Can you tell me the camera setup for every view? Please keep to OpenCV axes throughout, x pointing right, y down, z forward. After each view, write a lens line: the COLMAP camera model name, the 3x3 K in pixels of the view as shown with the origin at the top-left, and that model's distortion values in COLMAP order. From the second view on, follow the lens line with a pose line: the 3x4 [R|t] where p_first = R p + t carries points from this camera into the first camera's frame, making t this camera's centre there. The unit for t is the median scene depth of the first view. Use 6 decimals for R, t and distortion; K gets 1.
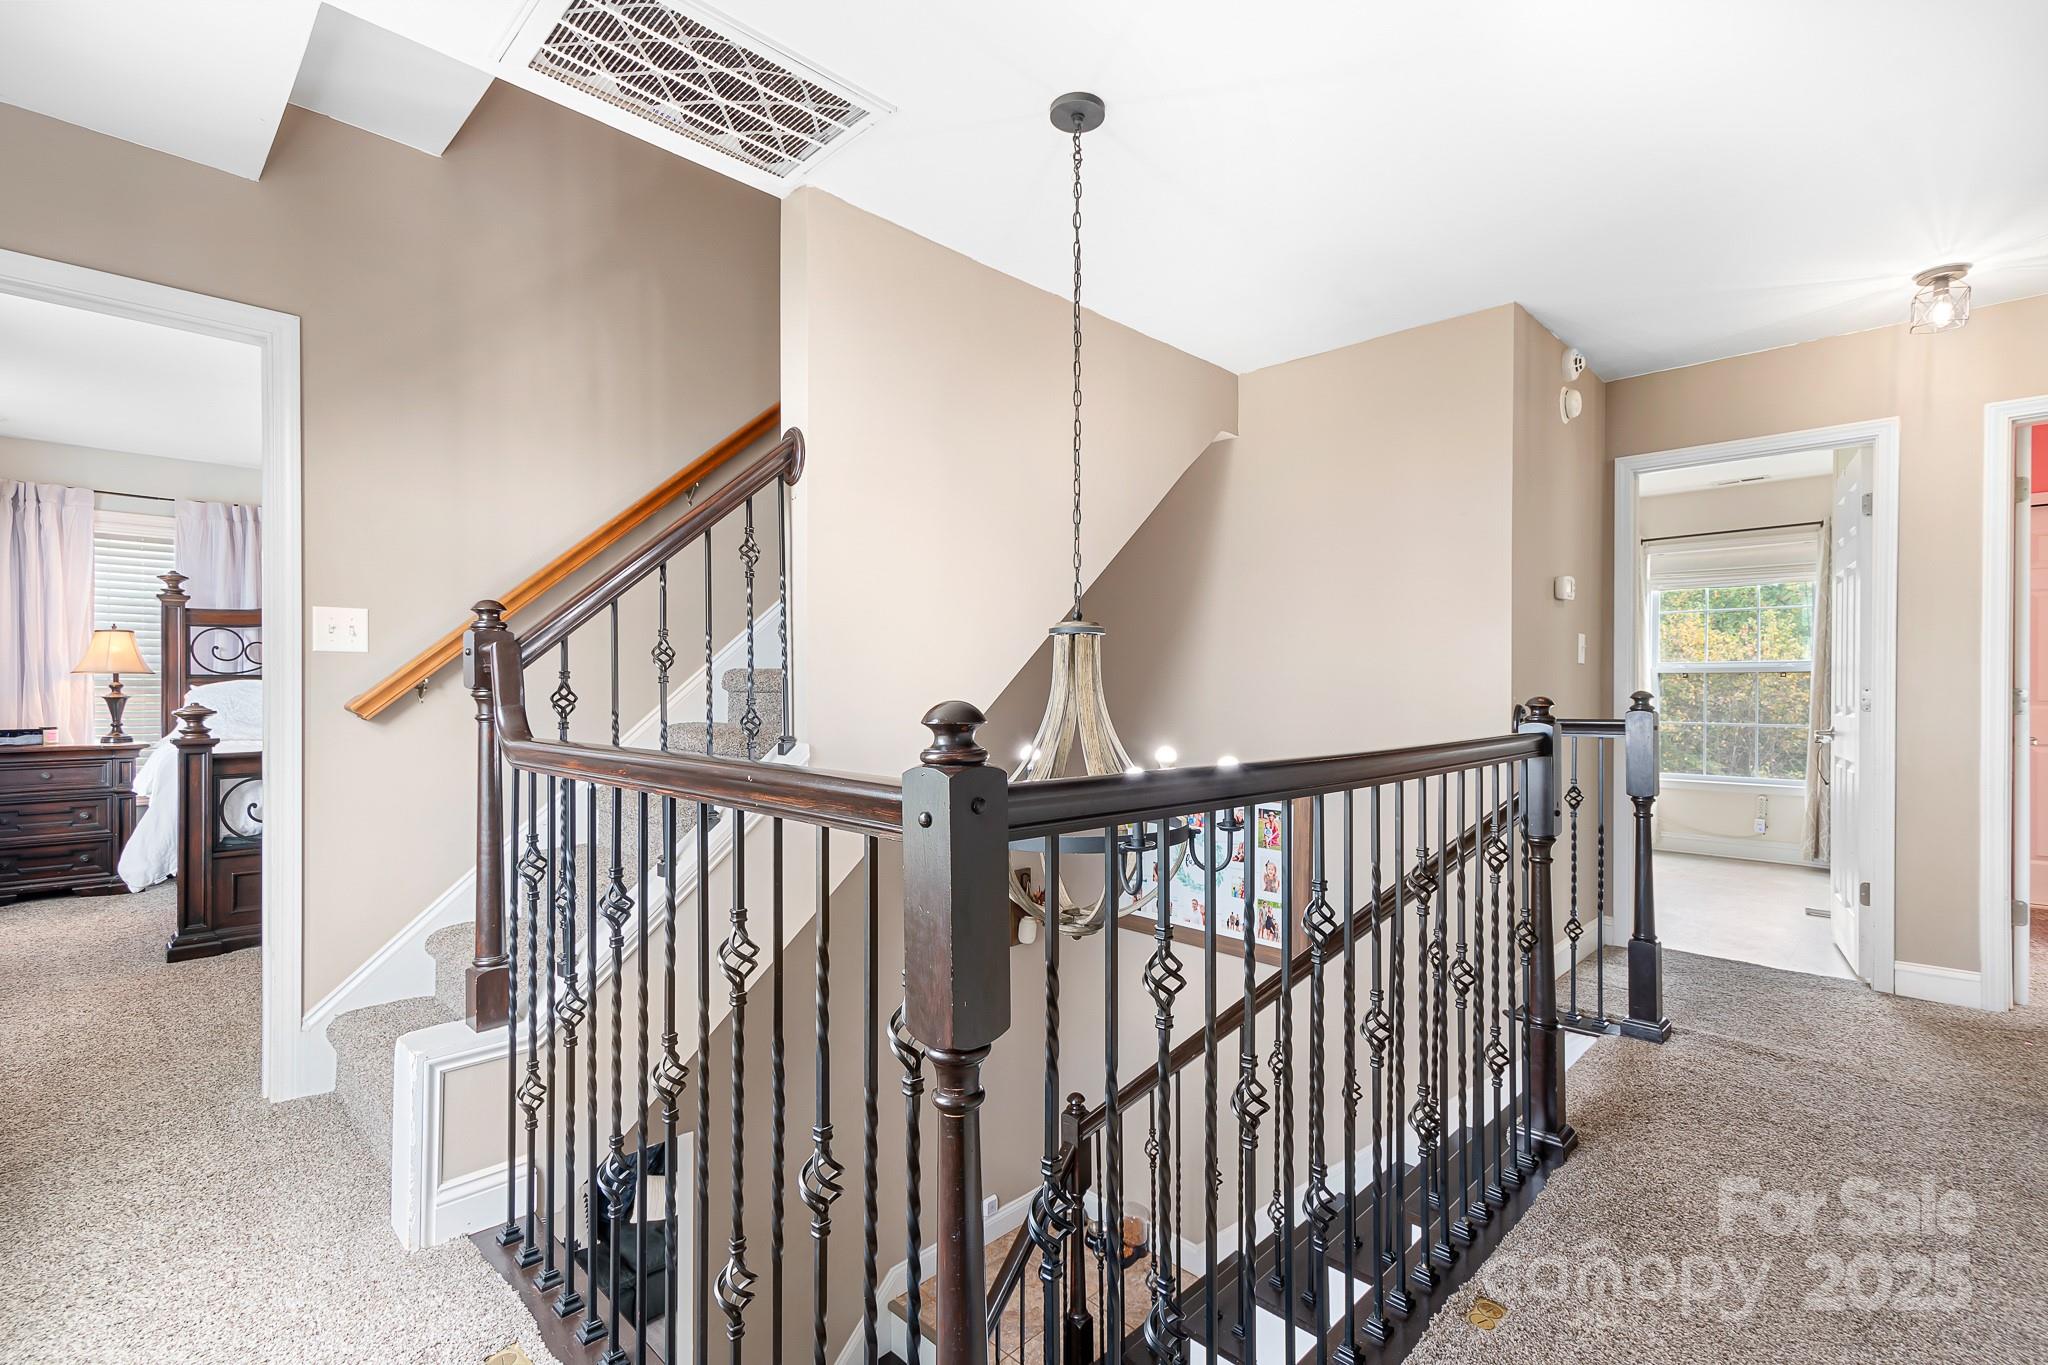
lens RADIAL K [[929.9, 0, 1025.2], [0, 929.9, 684.8], [0, 0, 1]] dist [-0.000257, 0.000341]
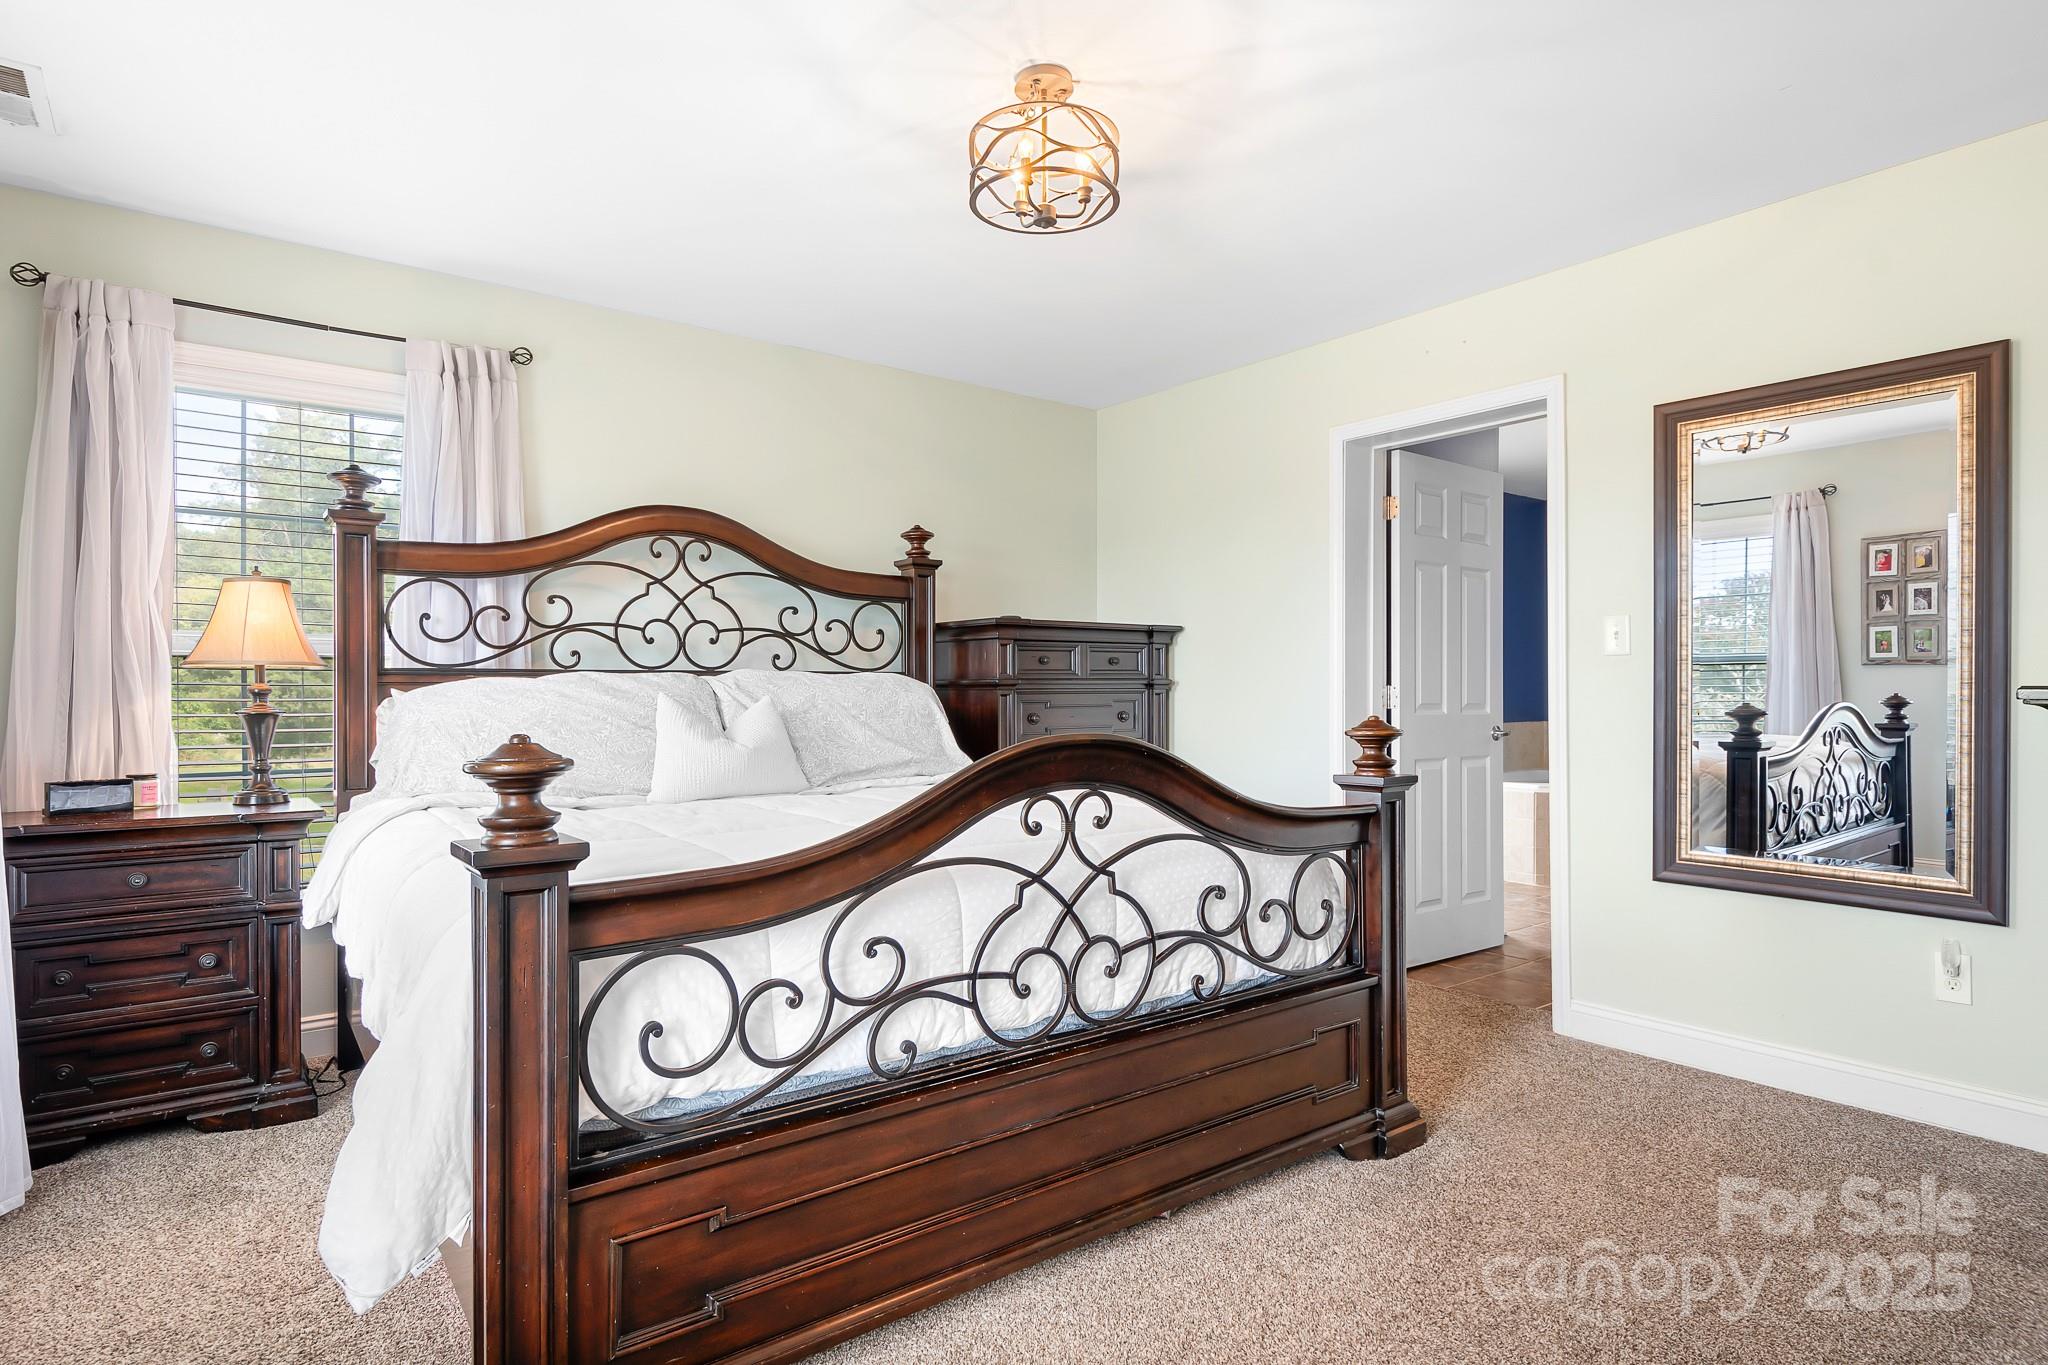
lens RADIAL K [[1120.1, 0, 1023.4], [0, 1120.1, 686.1], [0, 0, 1]] dist [0.006794, 0.000322]
pose [[0.988447, -0.011928, -0.151100, -0.502358], [0.011905, 0.999929, -0.001056, 0.003583], [0.151101, -0.000755, 0.988518, 0.485659]]
